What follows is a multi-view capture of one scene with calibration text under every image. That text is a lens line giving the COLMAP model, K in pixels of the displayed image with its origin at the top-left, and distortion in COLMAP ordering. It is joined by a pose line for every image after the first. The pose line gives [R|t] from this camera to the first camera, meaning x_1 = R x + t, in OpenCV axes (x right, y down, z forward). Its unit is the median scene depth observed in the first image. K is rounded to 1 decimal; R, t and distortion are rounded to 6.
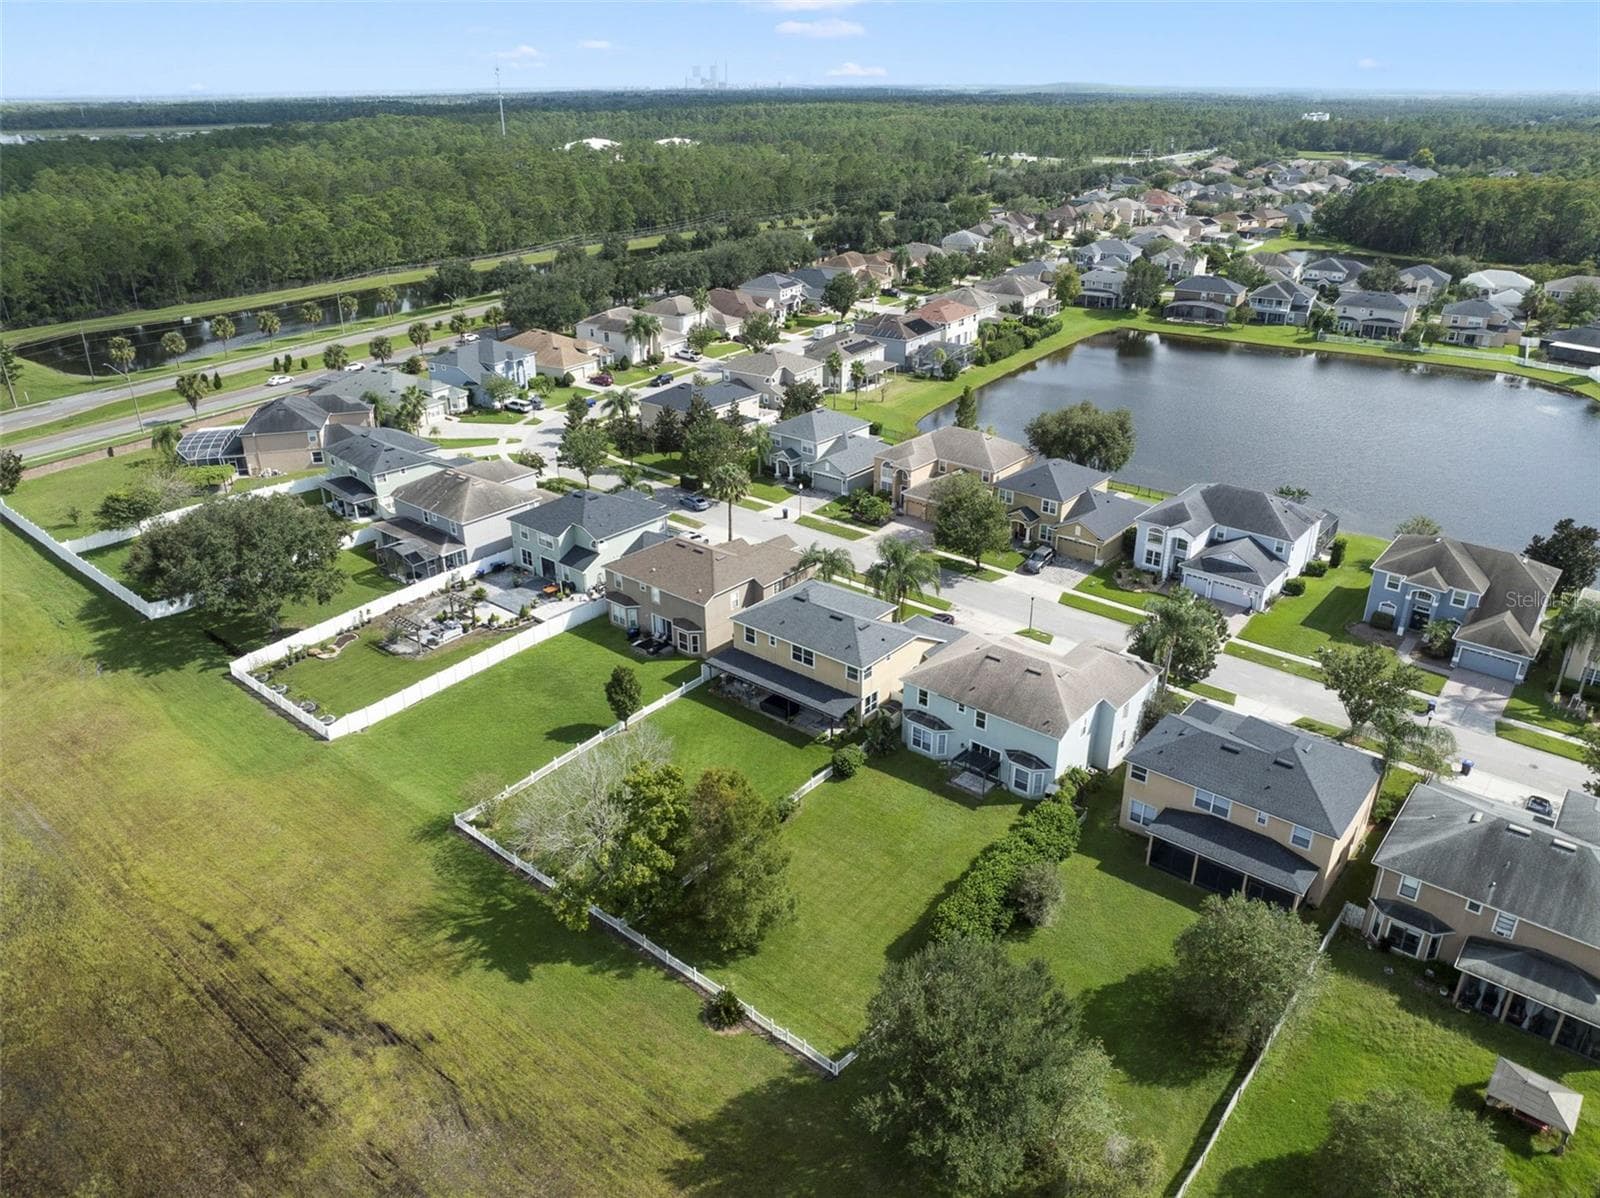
lens RADIAL K [[1135.6, 0, 822.4], [0, 1135.6, 633.0], [0, 0, 1]] dist [-0.028219, -0.000934]
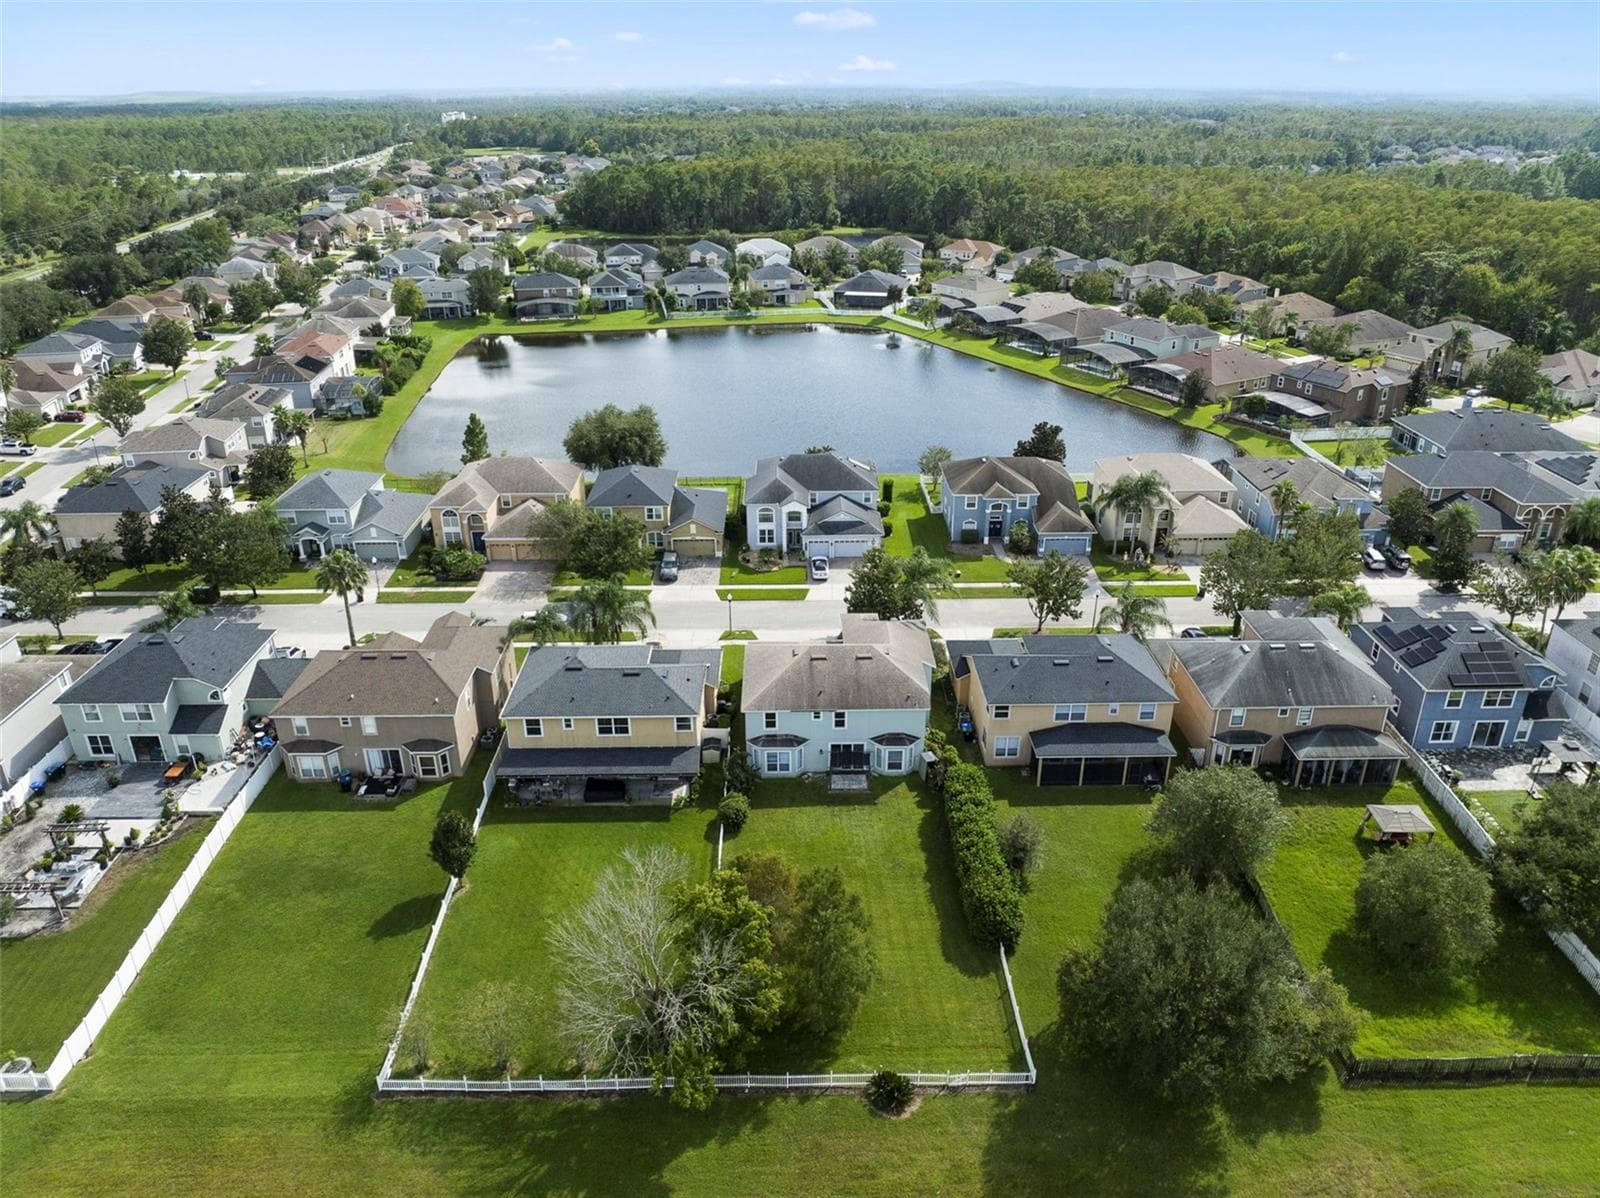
lens RADIAL K [[1135.6, 0, 812.6], [0, 1135.6, 599.9], [0, 0, 1]] dist [-0.028219, -0.000934]
pose [[0.757390, -0.277248, 0.591179, -0.318881], [0.292473, 0.953523, 0.072476, -0.075001], [-0.583797, 0.118011, 0.803277, 0.143290]]
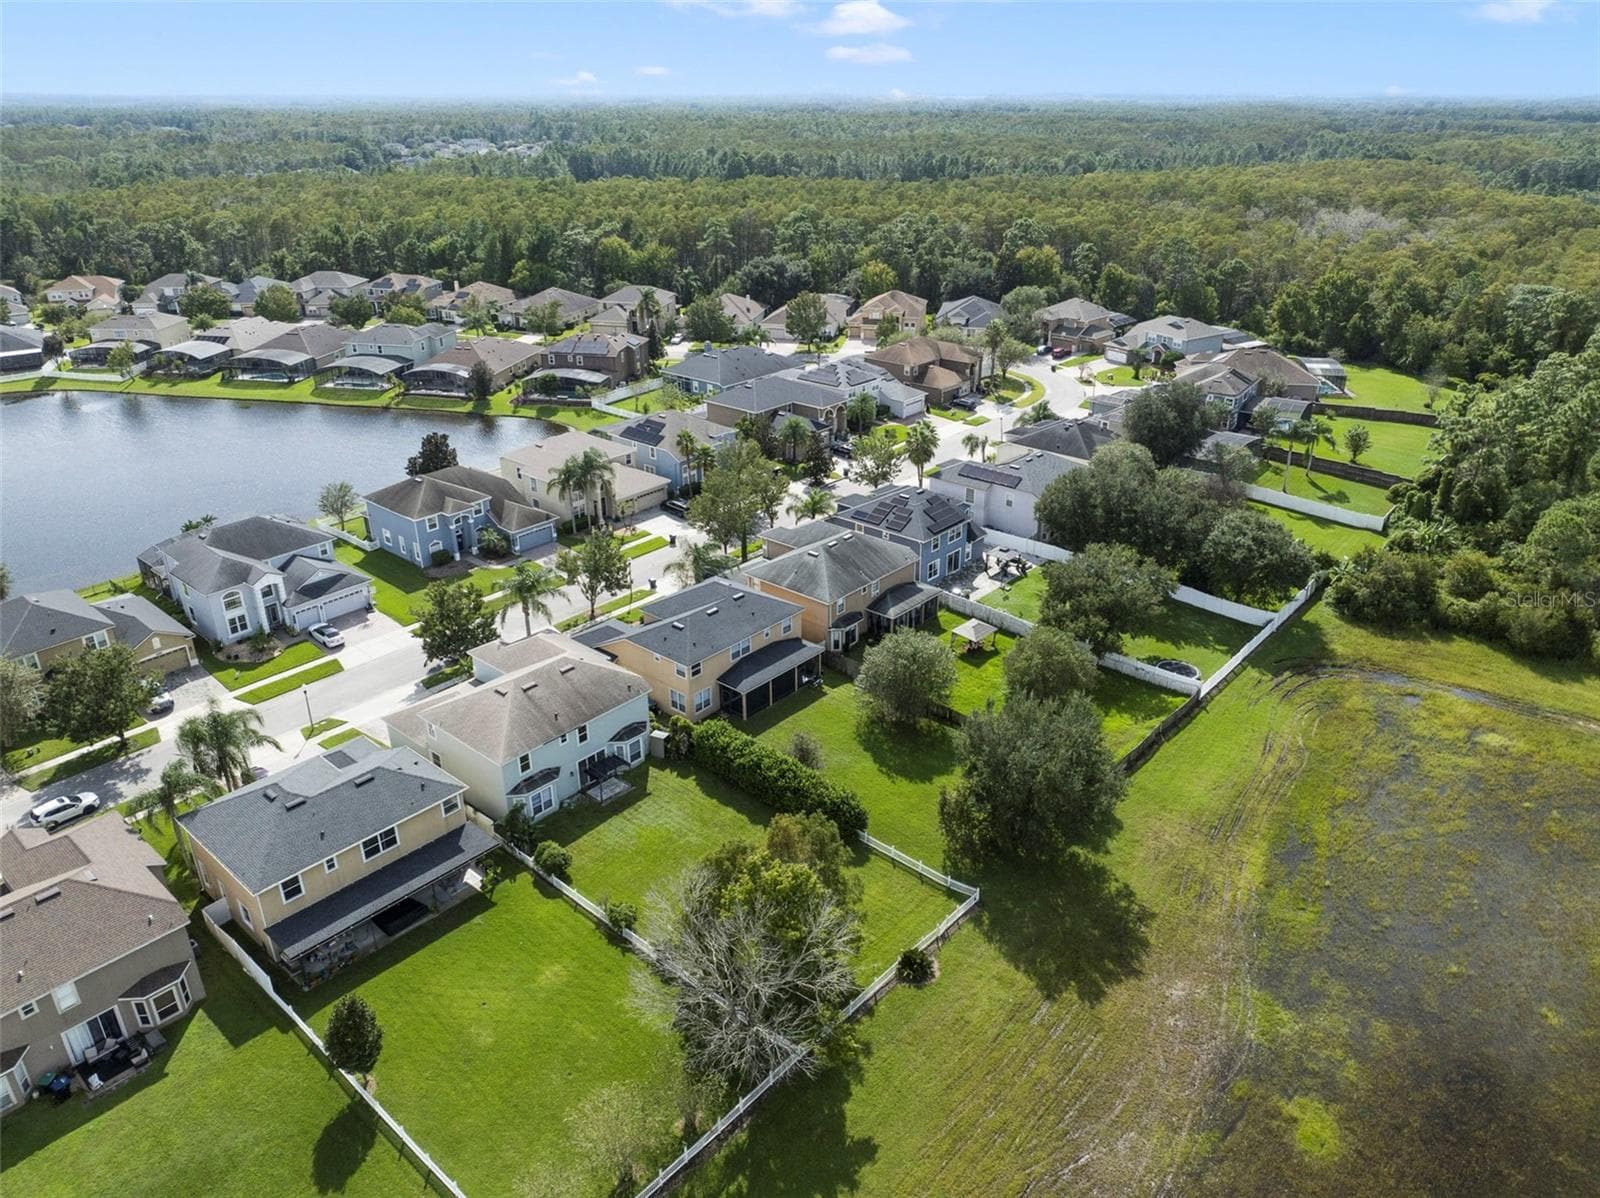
lens RADIAL K [[1135.6, 0, 824.7], [0, 1135.6, 597.1], [0, 0, 1]] dist [-0.028219, -0.000934]
pose [[0.014500, -0.419057, 0.907844, -0.507080], [0.444487, 0.816000, 0.369562, -0.210355], [-0.895668, 0.398166, 0.198097, 0.412208]]
